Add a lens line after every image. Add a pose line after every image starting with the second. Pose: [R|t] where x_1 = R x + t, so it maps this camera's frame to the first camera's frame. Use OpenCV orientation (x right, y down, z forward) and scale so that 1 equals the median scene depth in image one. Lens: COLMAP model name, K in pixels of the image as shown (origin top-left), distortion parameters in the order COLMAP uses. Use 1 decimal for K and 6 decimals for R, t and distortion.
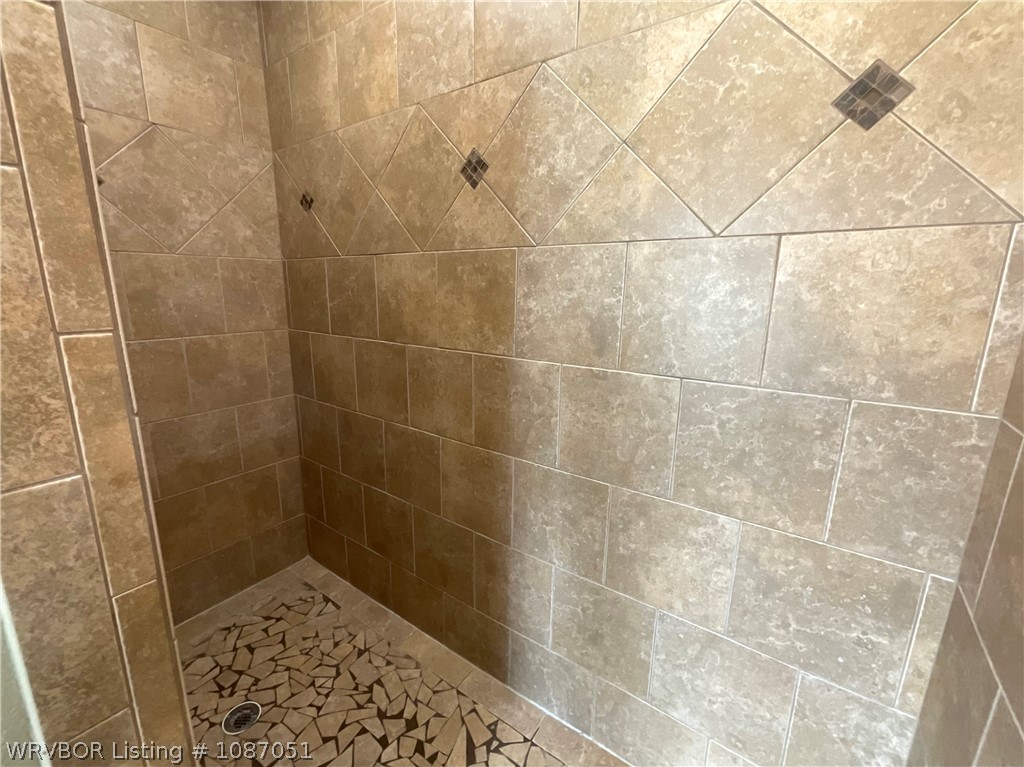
lens RADIAL K [[419.5, 0, 509.4], [0, 419.5, 383.2], [0, 0, 1]] dist [-0.008367, -0.000165]
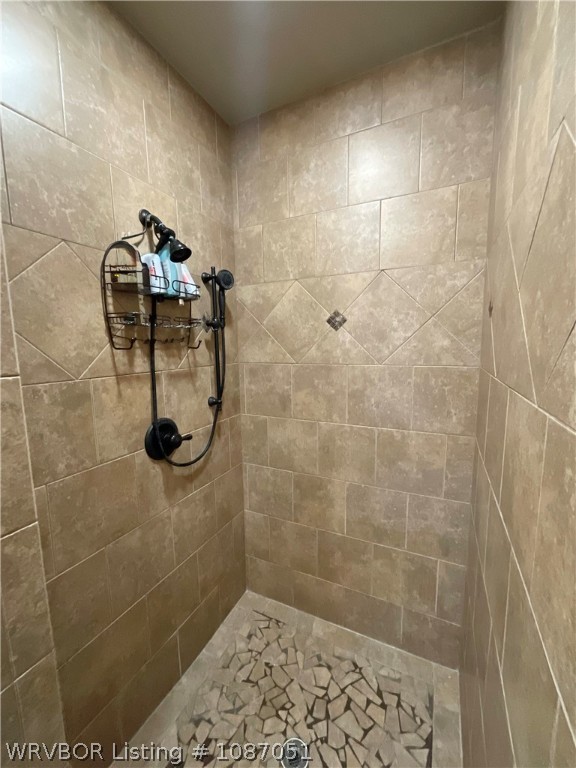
lens RADIAL K [[314.6, 0, 288.0], [0, 314.6, 378.1], [0, 0, 1]] dist [-0.008367, -0.000165]
pose [[0.165240, 0.103023, -0.980858, 0.090923], [-0.209443, 0.975511, 0.067177, -0.248941], [0.963758, 0.194333, 0.182770, 0.504467]]
